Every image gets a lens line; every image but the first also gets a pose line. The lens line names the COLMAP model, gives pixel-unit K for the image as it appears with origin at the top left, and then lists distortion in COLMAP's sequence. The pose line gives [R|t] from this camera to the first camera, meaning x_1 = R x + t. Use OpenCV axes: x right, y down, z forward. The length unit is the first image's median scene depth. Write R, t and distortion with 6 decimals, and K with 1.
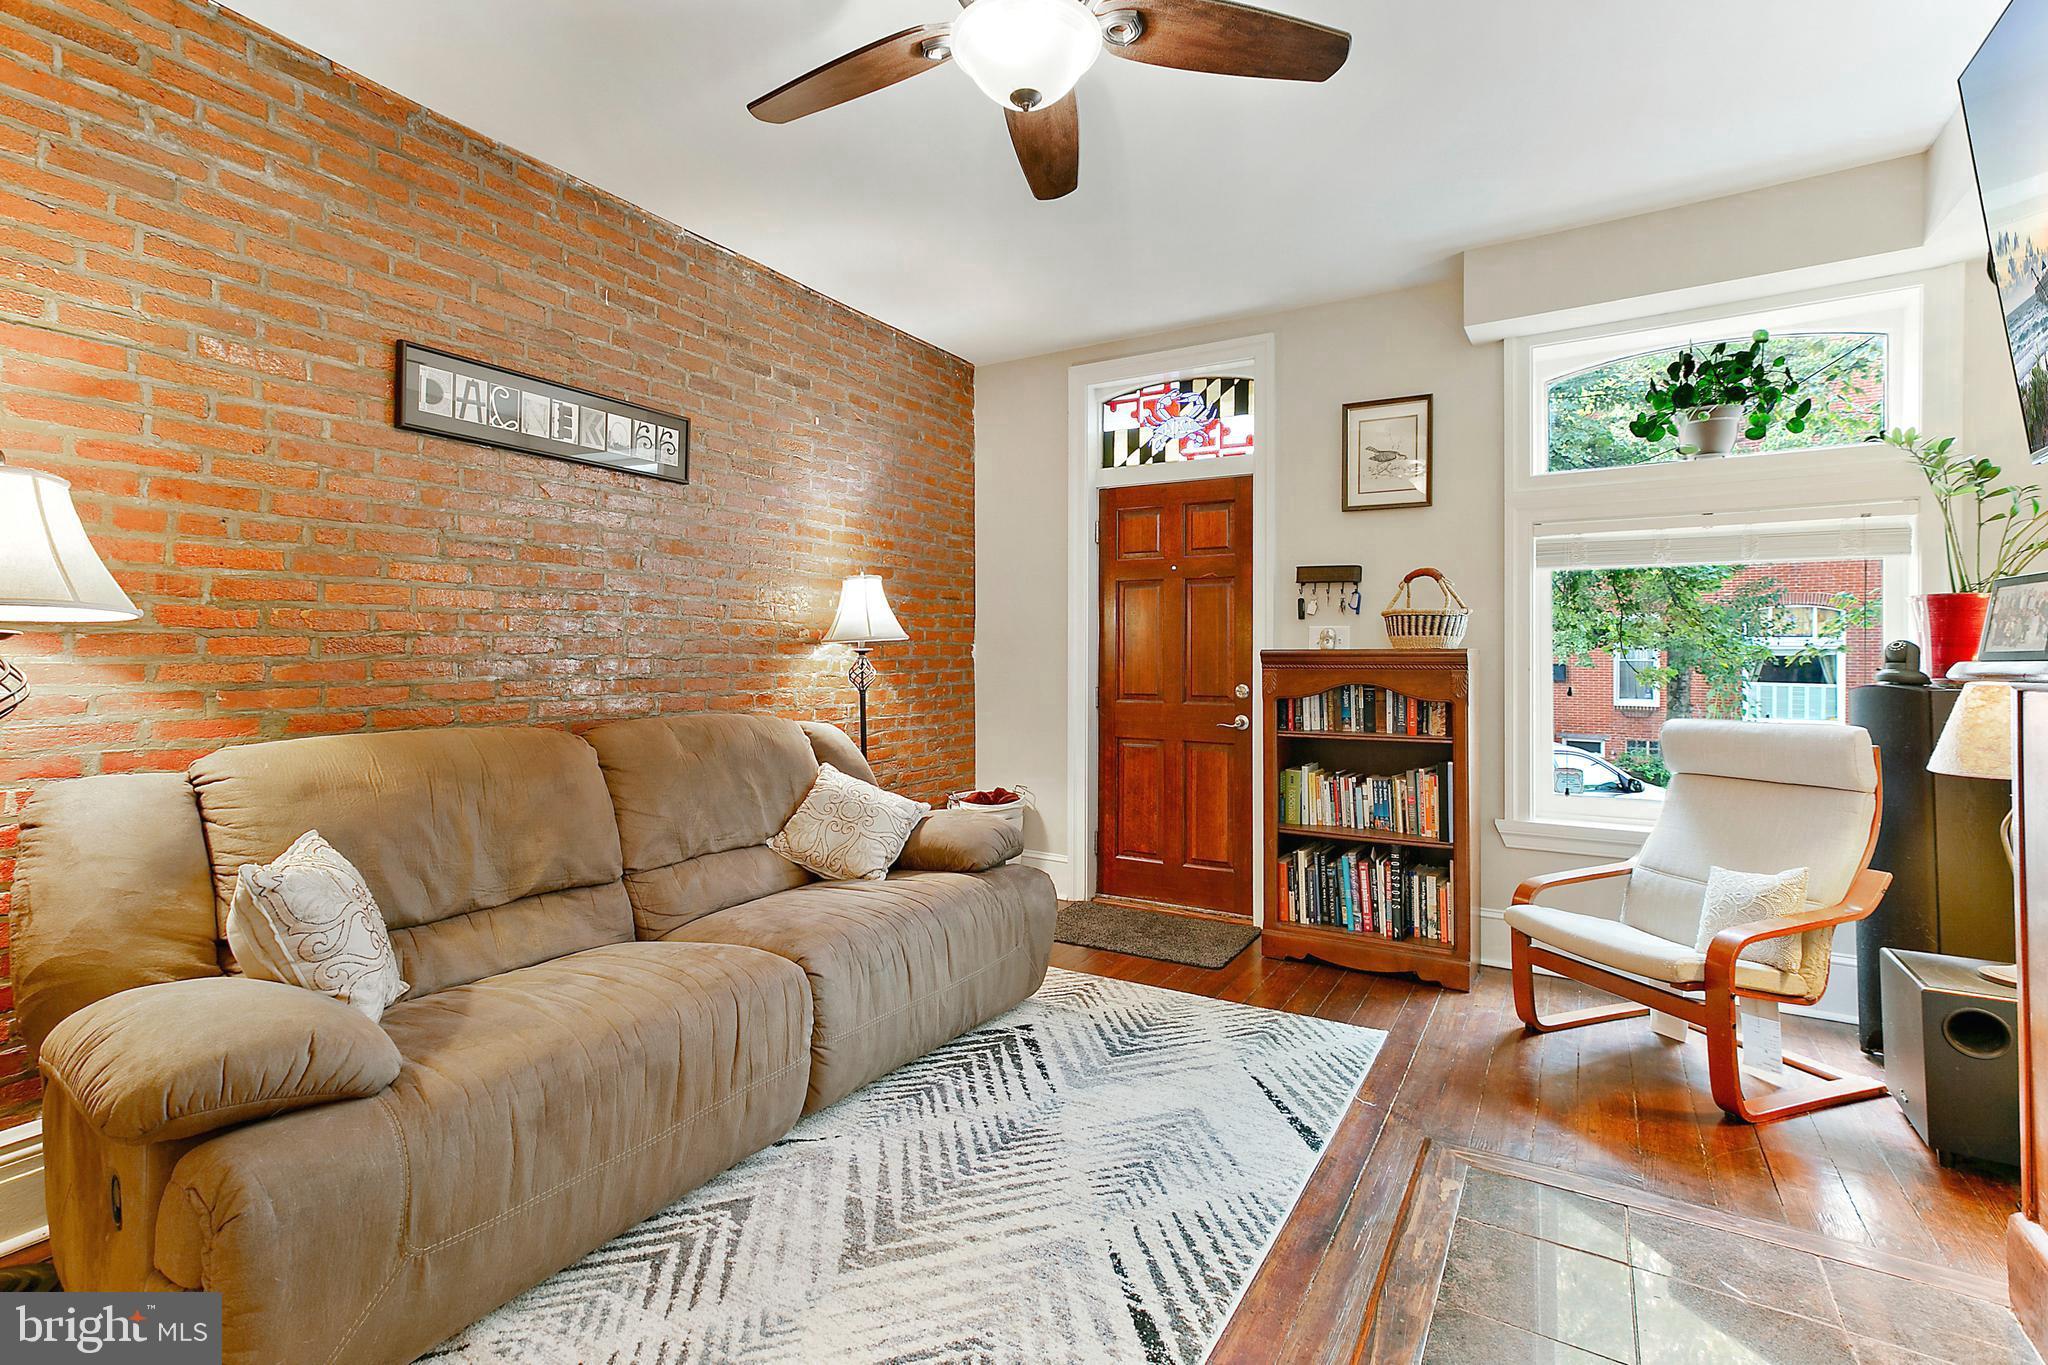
lens RADIAL K [[940.4, 0, 1026.1], [0, 940.4, 648.3], [0, 0, 1]] dist [-0.049935, 0.043771]
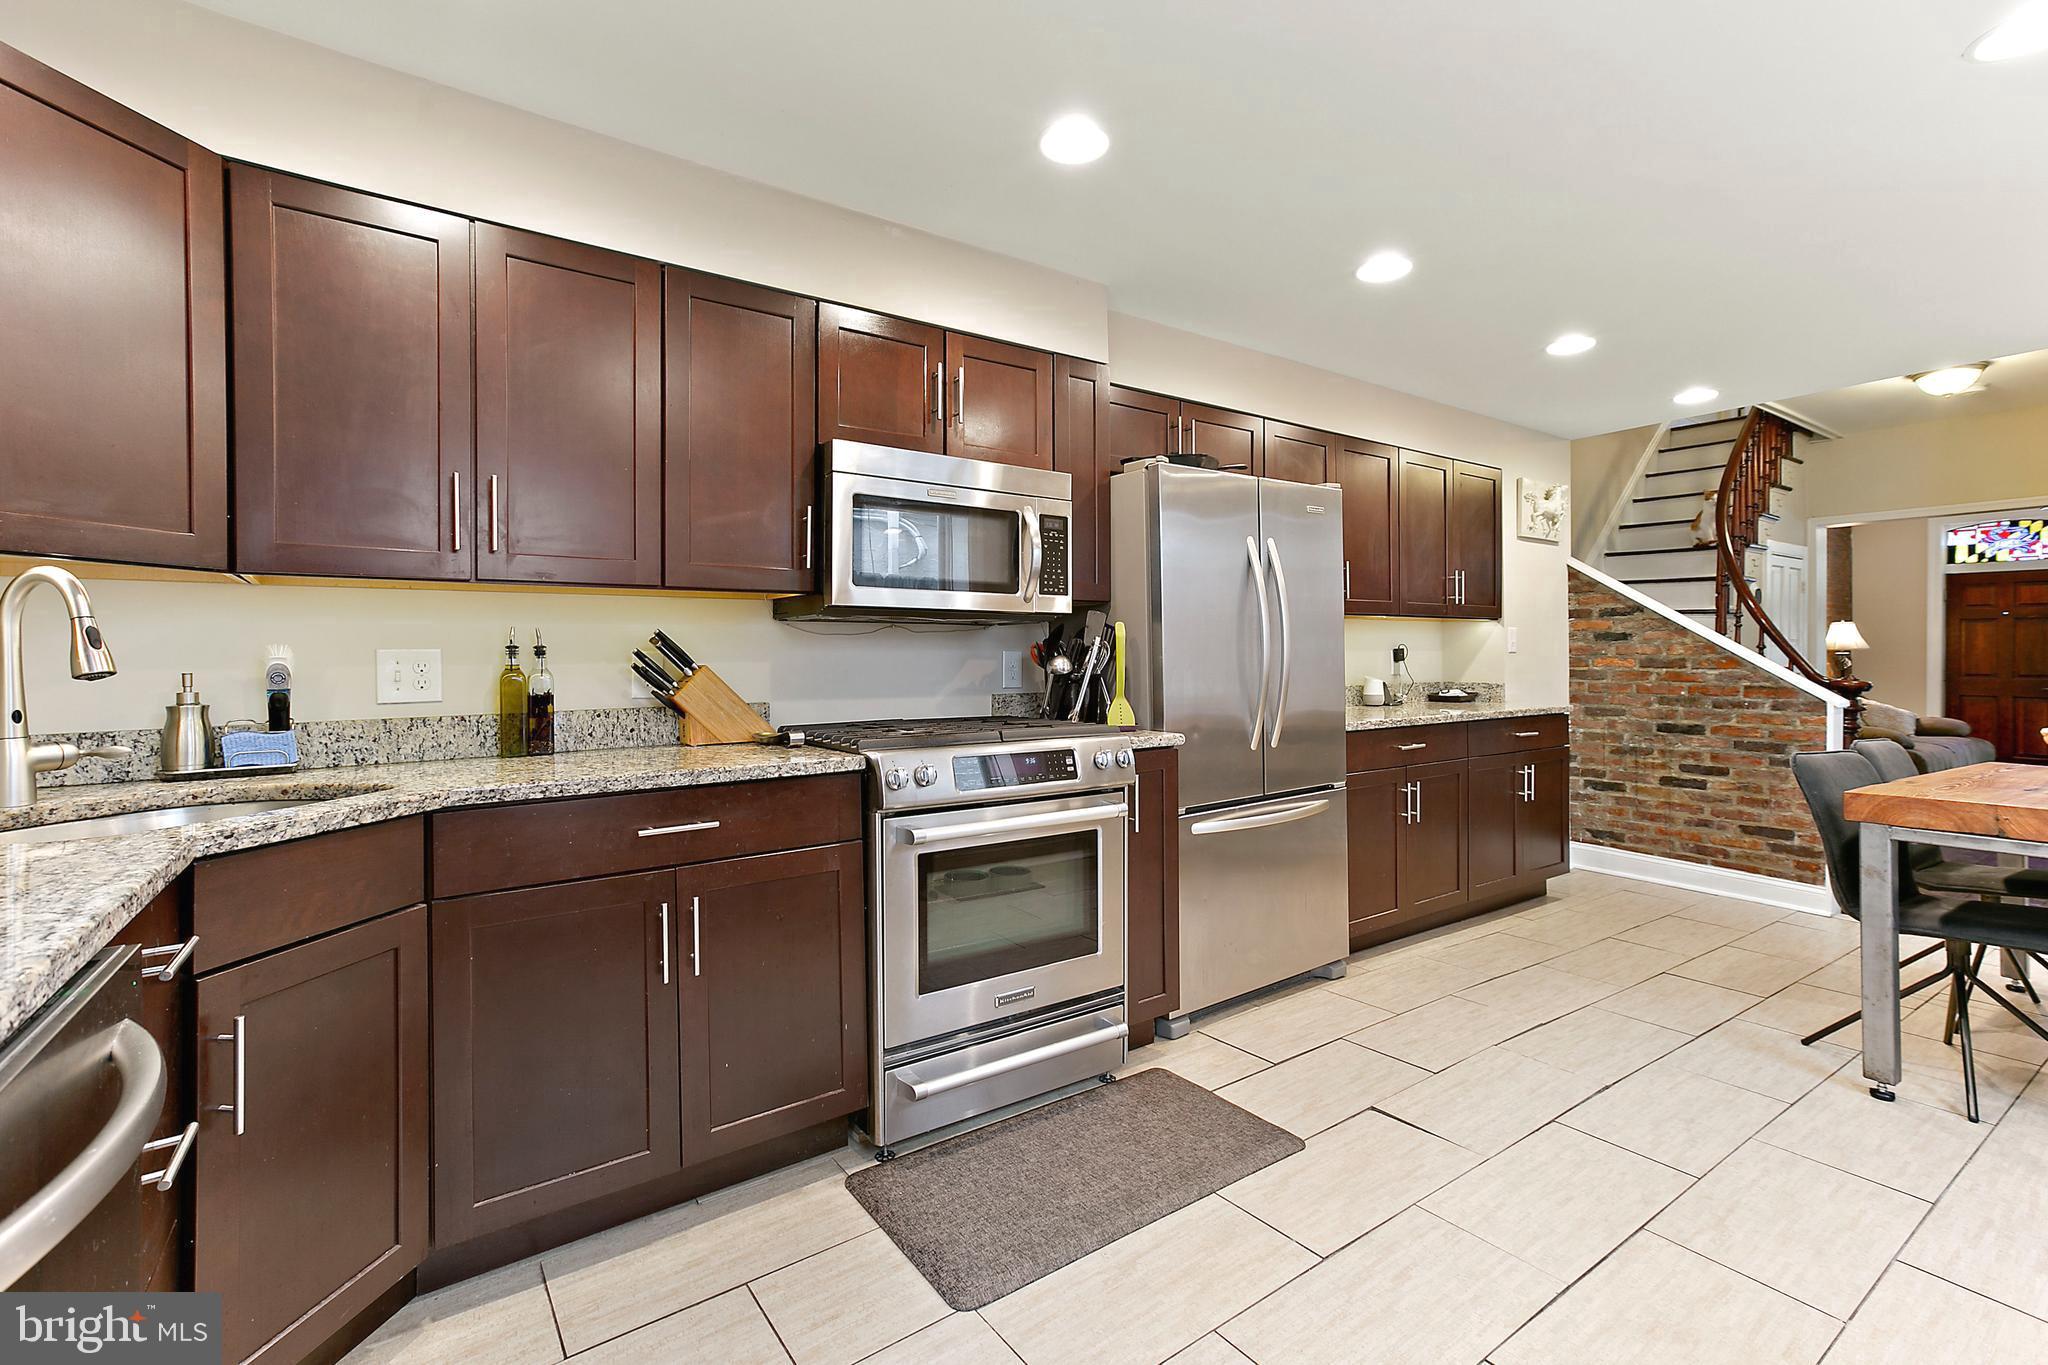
lens RADIAL K [[924.5, 0, 1016.7], [0, 924.5, 643.9], [0, 0, 1]] dist [-0.008316, 0.017564]
pose [[0.918875, -0.000802, -0.394548, -1.296338], [-0.000074, 0.999998, -0.002206, -0.016282], [0.394549, 0.002056, 0.918873, -2.201738]]
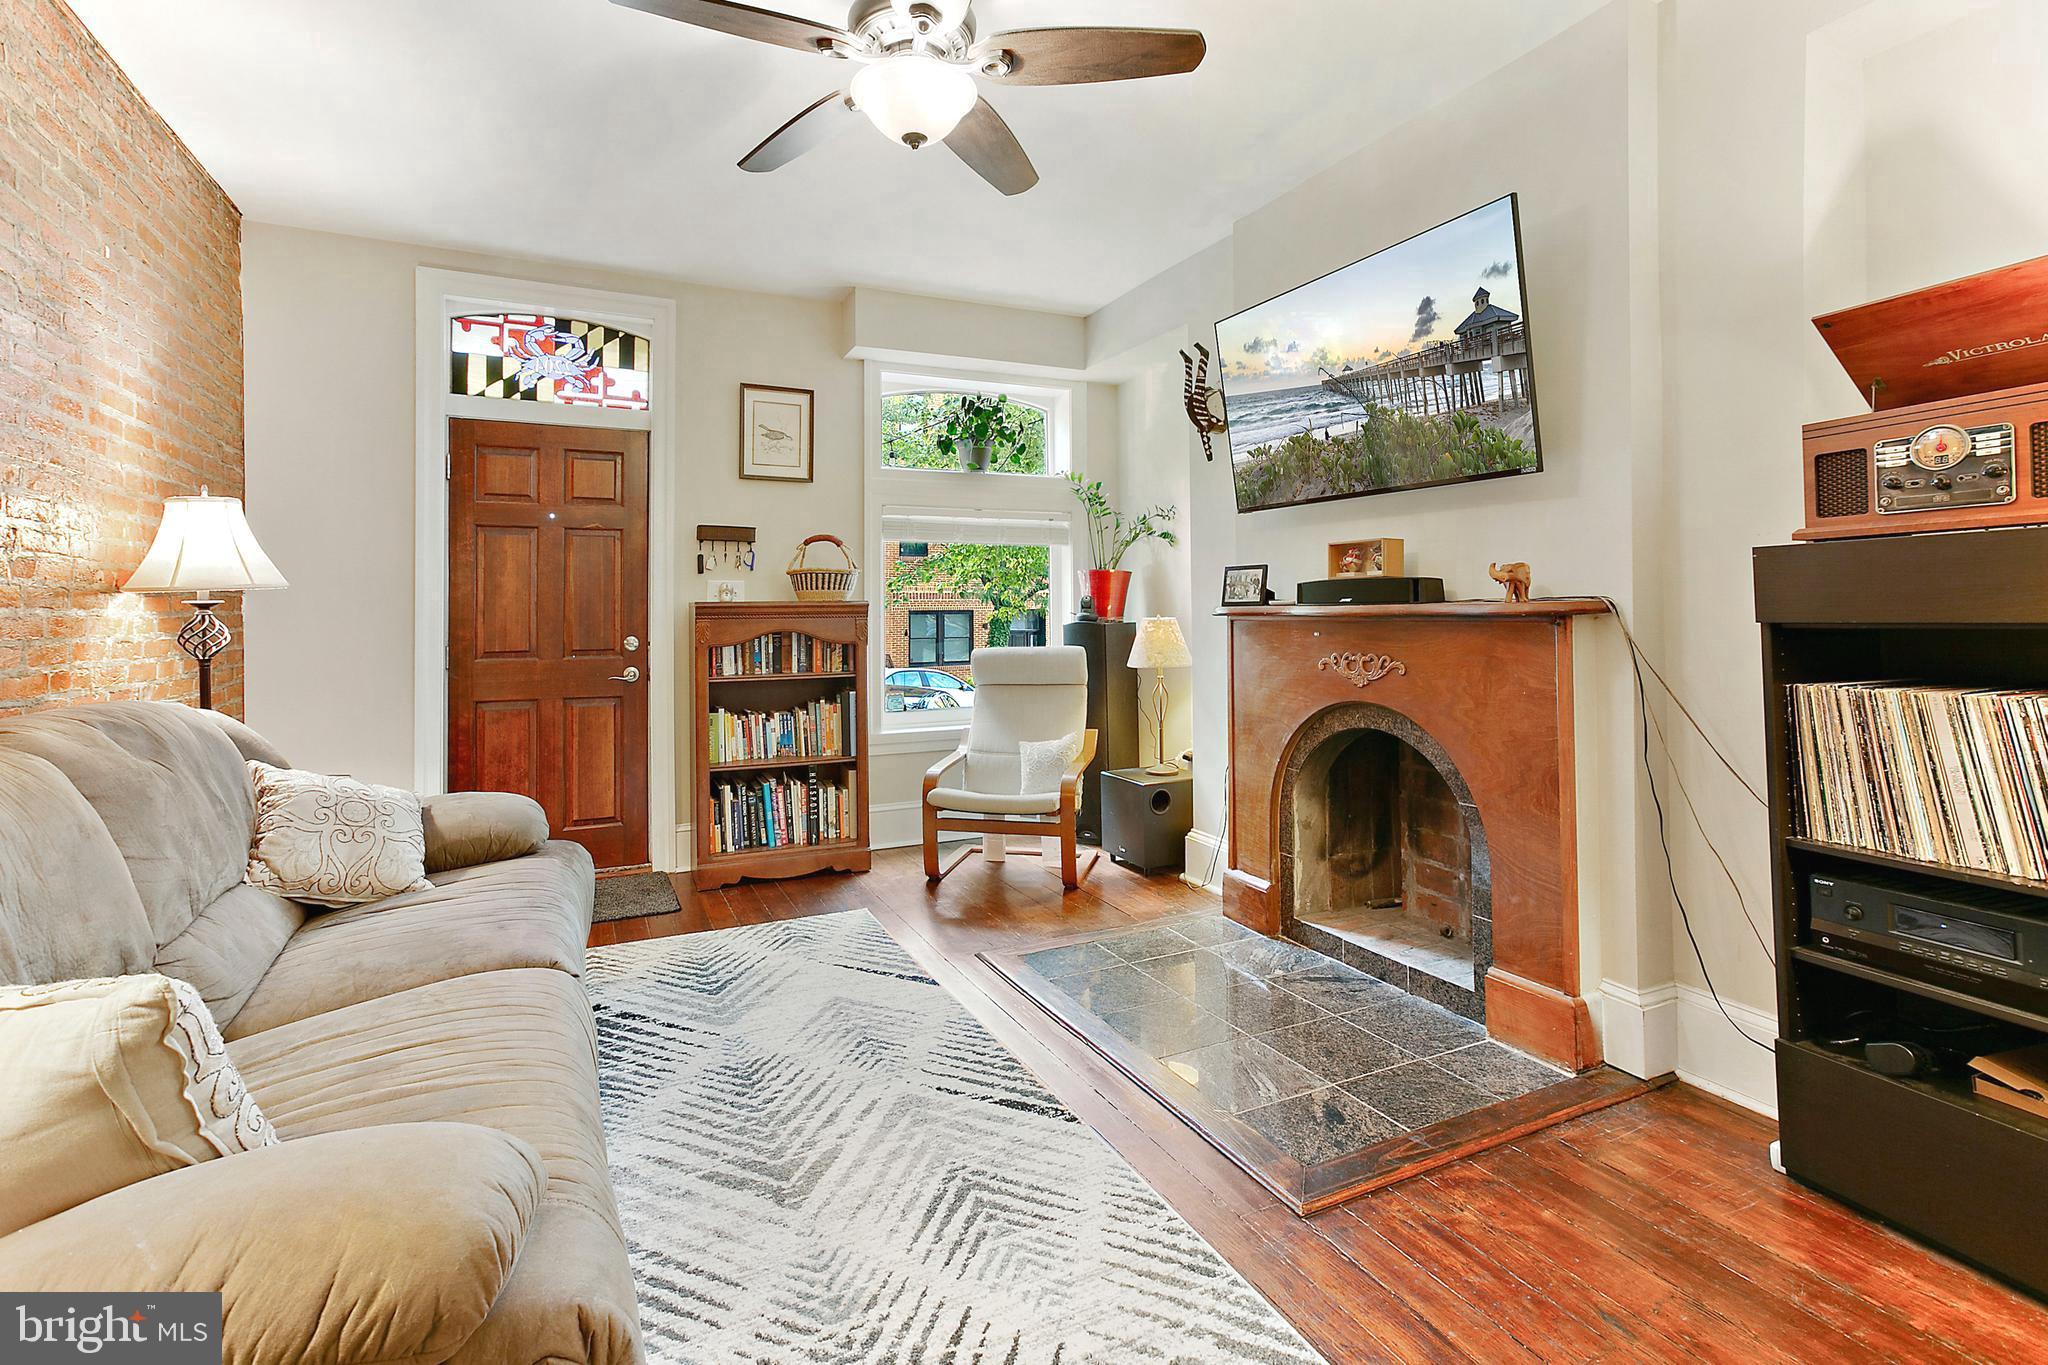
lens RADIAL K [[951.7, 0, 1013.7], [0, 951.7, 590.7], [0, 0, 1]] dist [-0.008342, 0.000339]
pose [[0.549675, 0.009336, 0.835327, -0.483753], [0.000916, 0.999930, -0.011778, 0.001967], [-0.835378, 0.007240, 0.549628, 0.112988]]
